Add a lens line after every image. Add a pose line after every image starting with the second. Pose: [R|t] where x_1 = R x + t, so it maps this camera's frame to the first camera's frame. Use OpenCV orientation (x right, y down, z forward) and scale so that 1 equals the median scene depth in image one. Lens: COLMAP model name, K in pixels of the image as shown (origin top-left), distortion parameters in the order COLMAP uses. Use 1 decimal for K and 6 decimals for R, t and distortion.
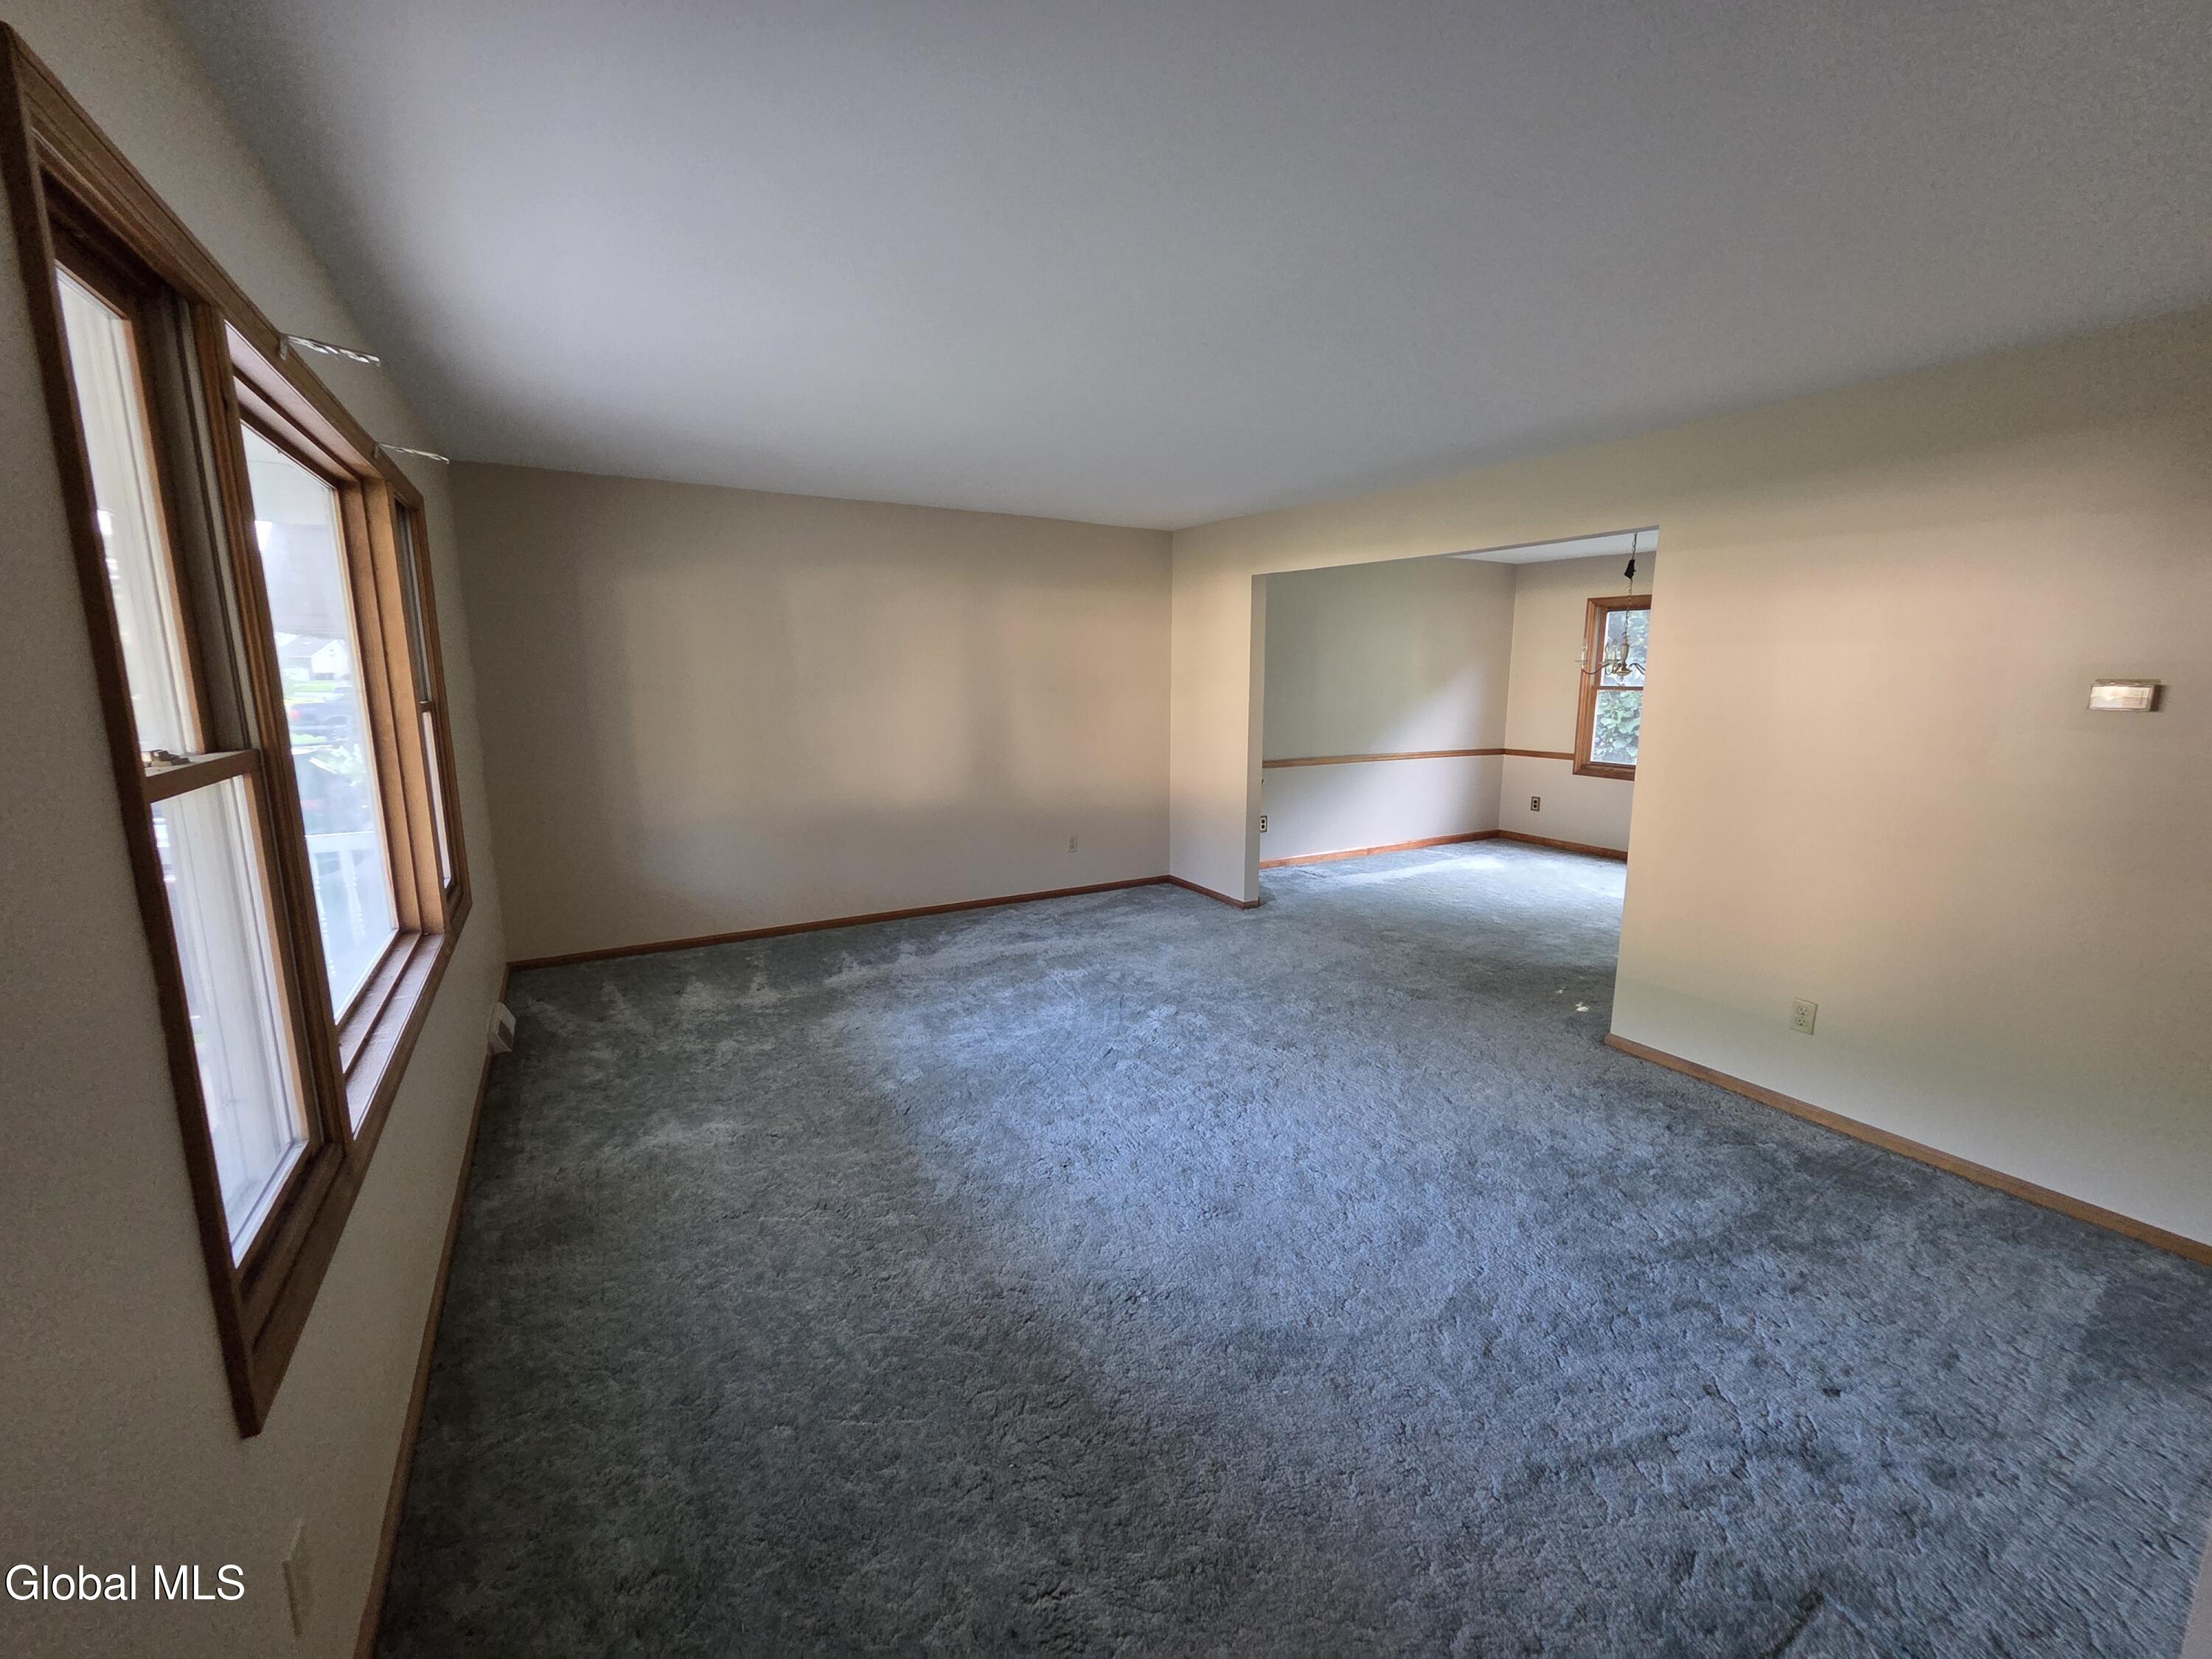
lens RADIAL K [[915.8, 0, 1110.3], [0, 915.8, 829.6], [0, 0, 1]] dist [0.002277, 0.000192]
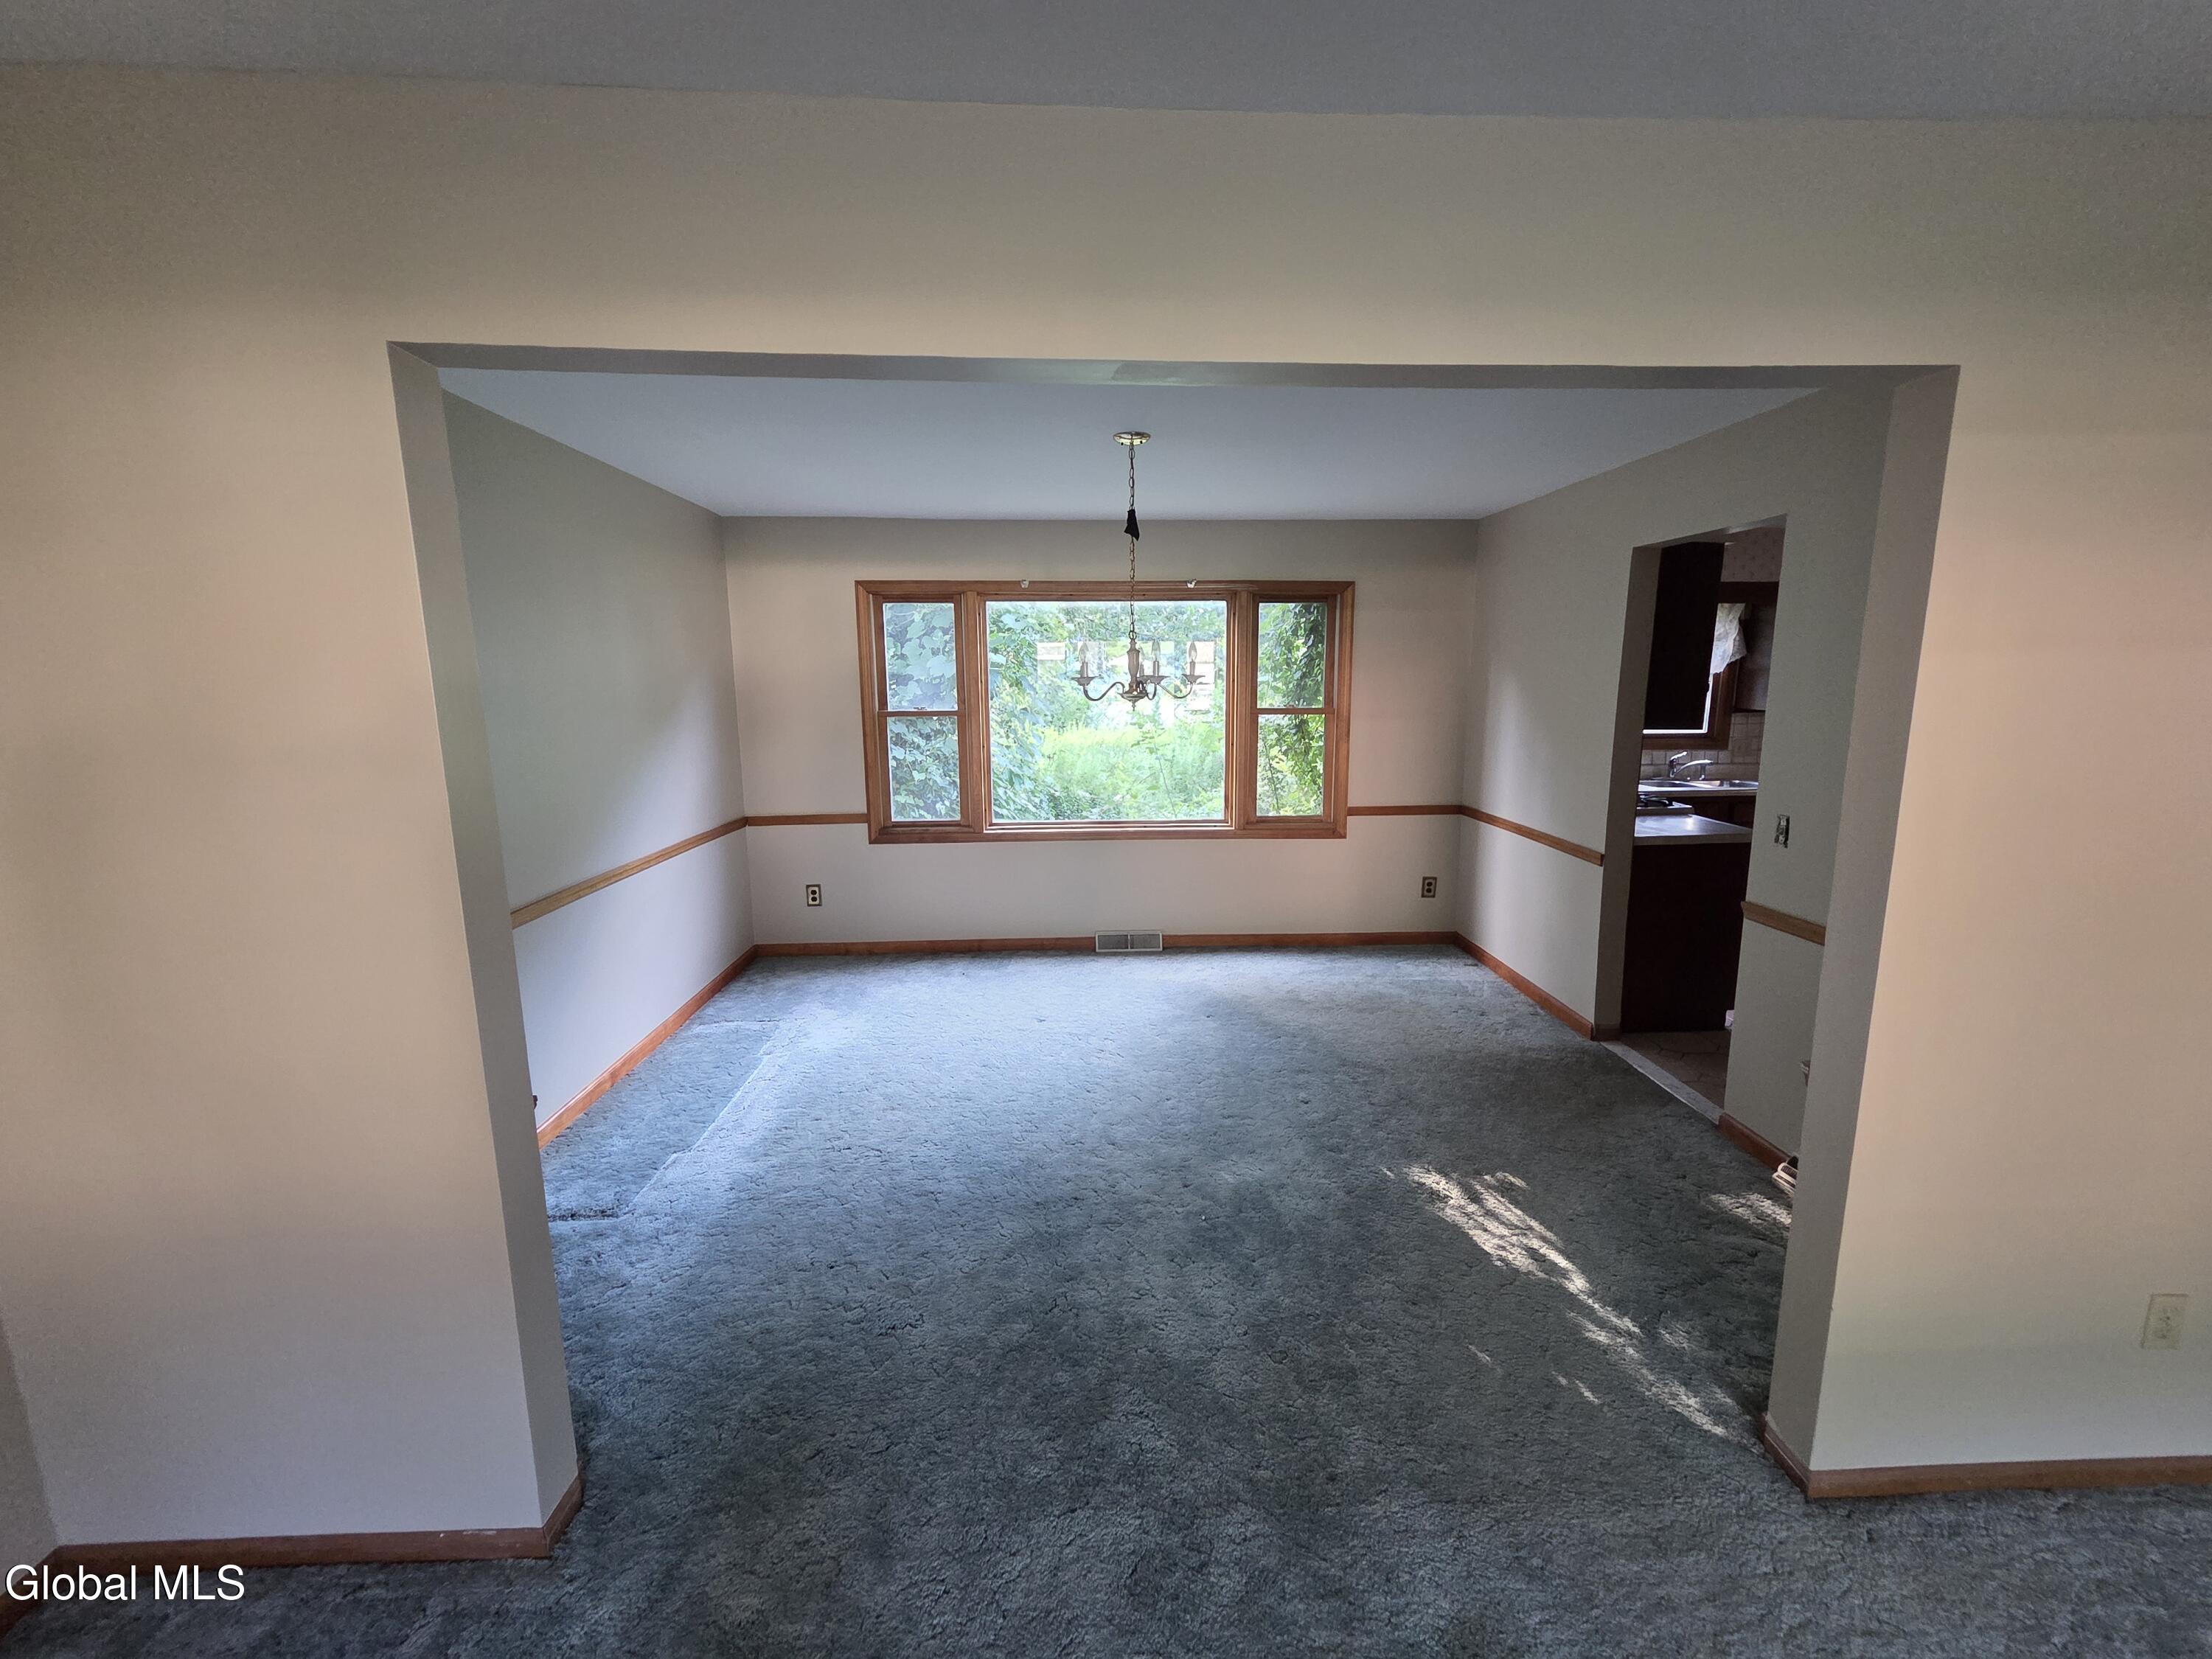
lens RADIAL K [[915.8, 0, 1110.3], [0, 915.8, 829.6], [0, 0, 1]] dist [0.002277, 0.000192]
pose [[0.475256, -0.152441, 0.866541, 0.013298], [0.164165, 0.982945, 0.082883, -0.098344], [-0.864397, 0.102865, 0.492176, 0.527762]]
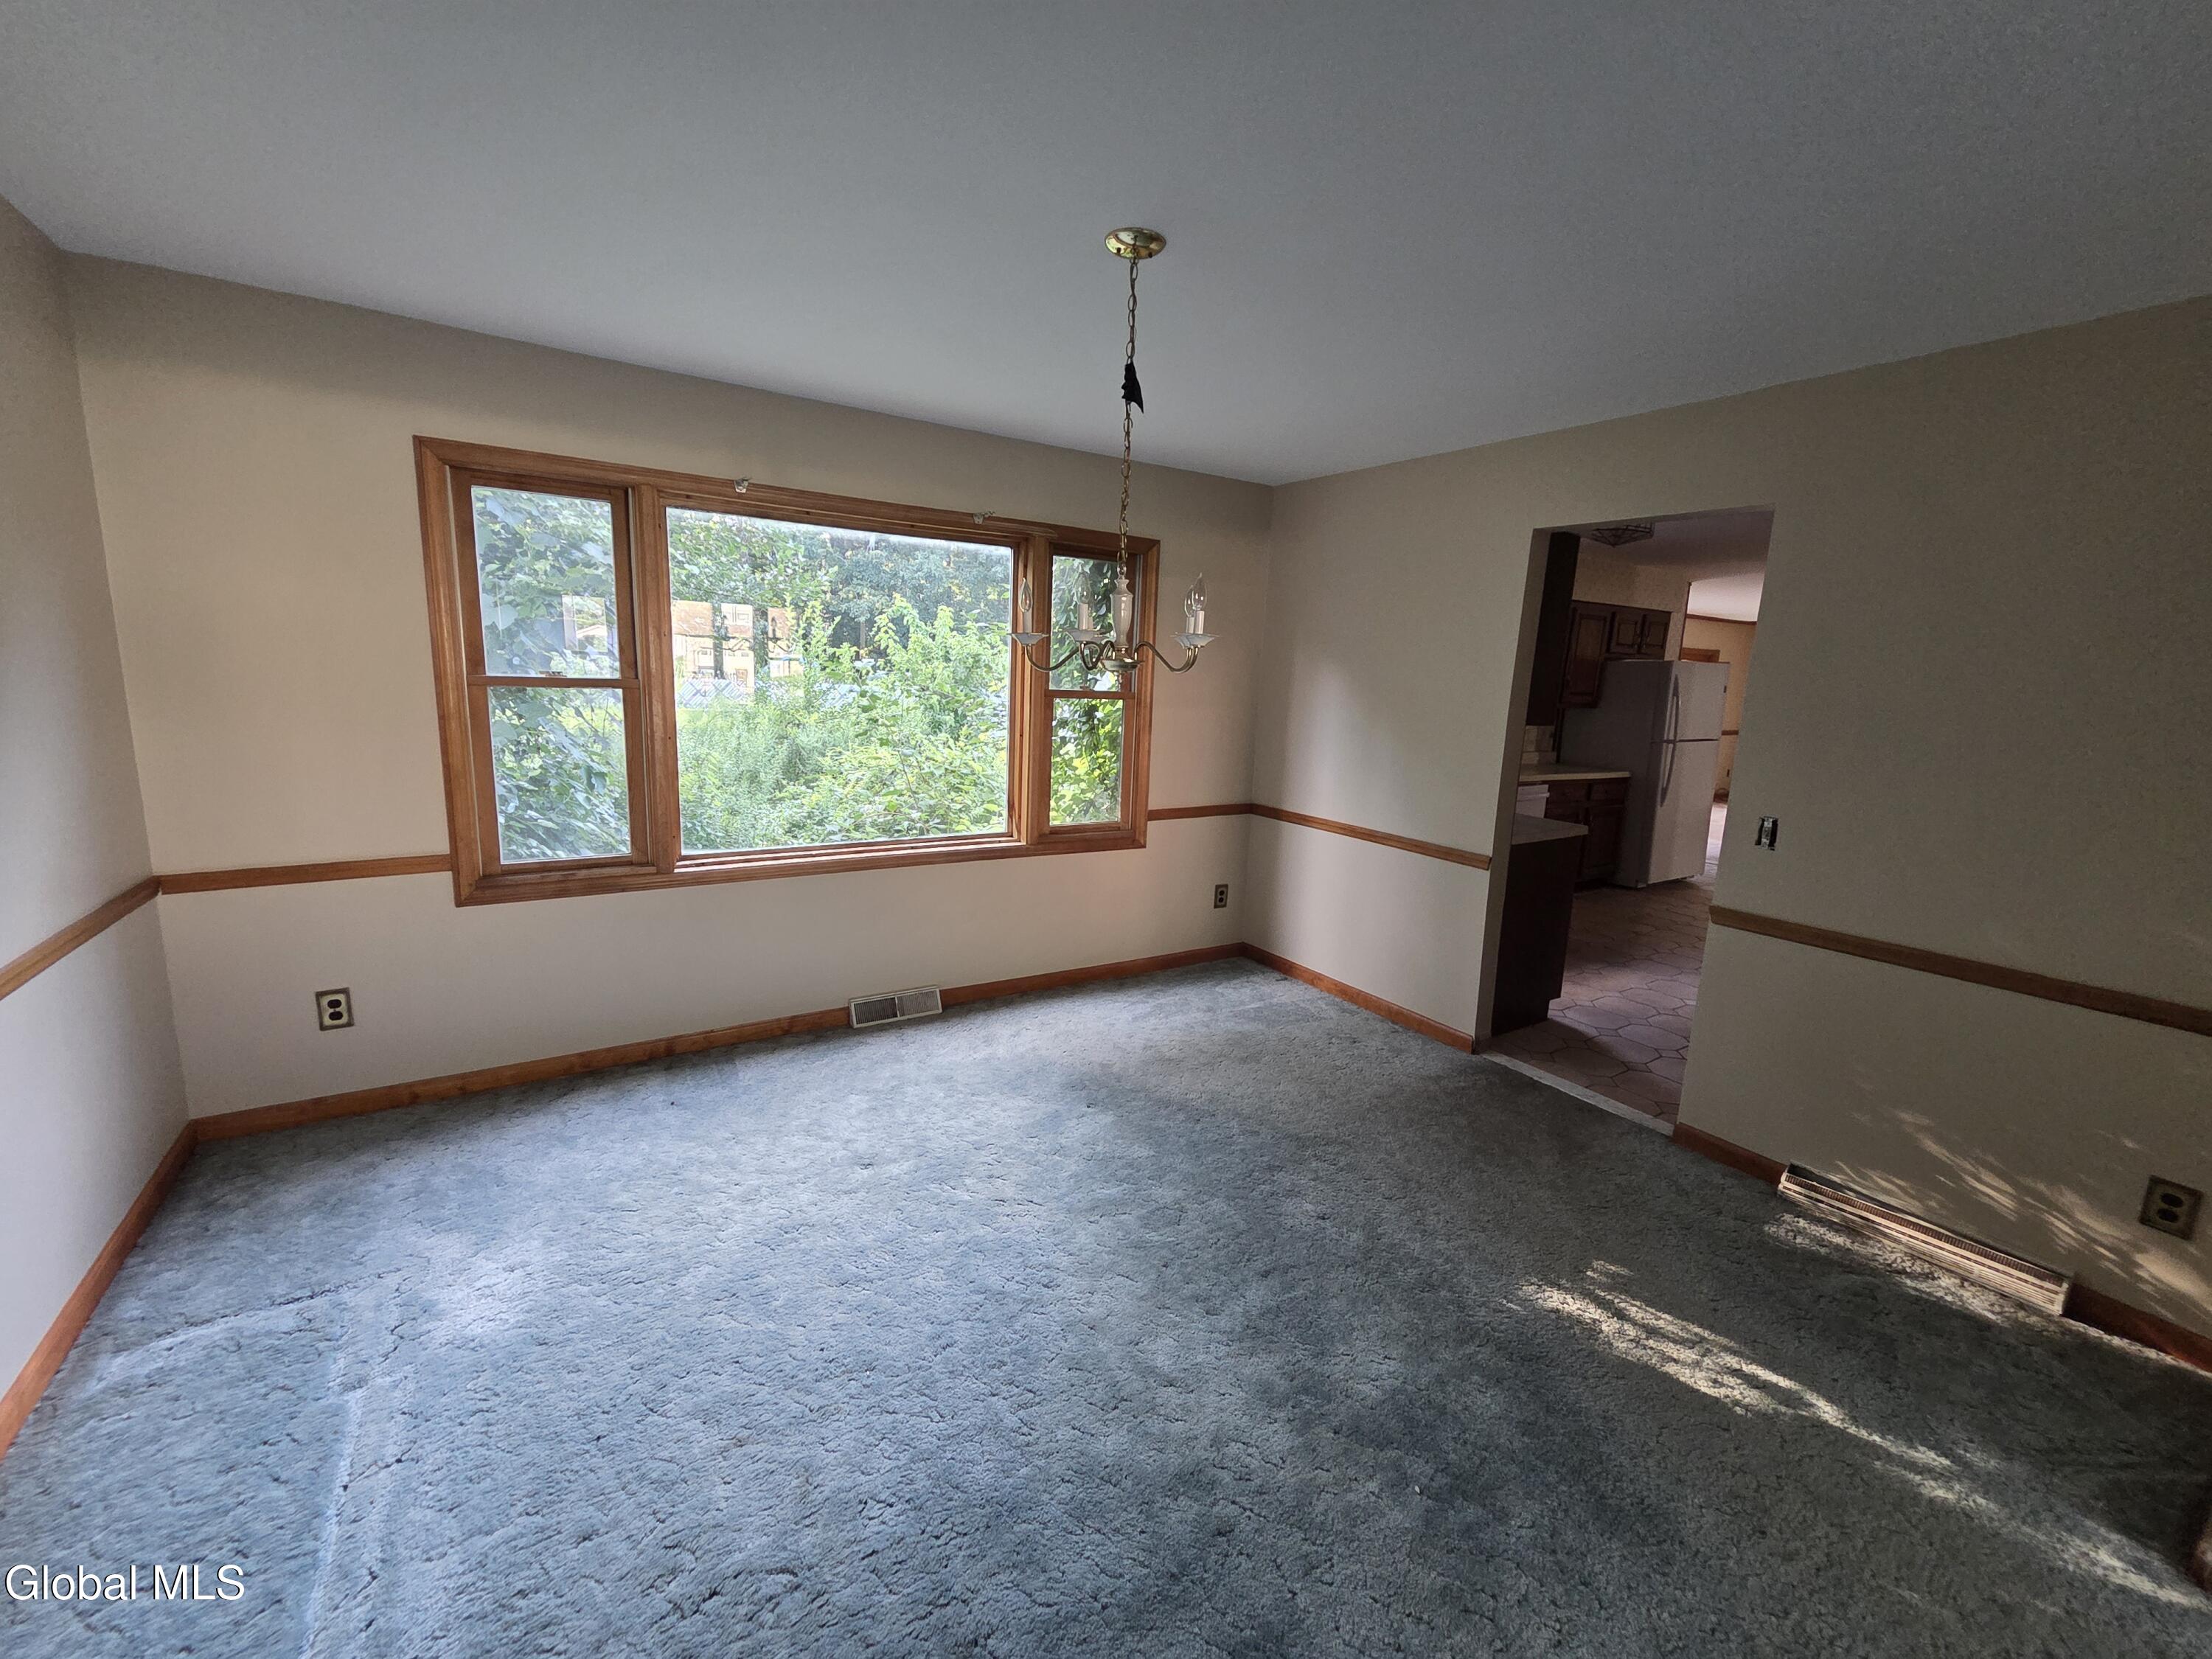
lens RADIAL K [[915.8, 0, 1110.3], [0, 915.8, 829.6], [0, 0, 1]] dist [0.002277, 0.000192]
pose [[-0.041759, -0.178733, 0.983011, 0.124516], [0.138012, 0.973406, 0.182849, -0.125705], [-0.989550, 0.143303, -0.015981, 0.741809]]
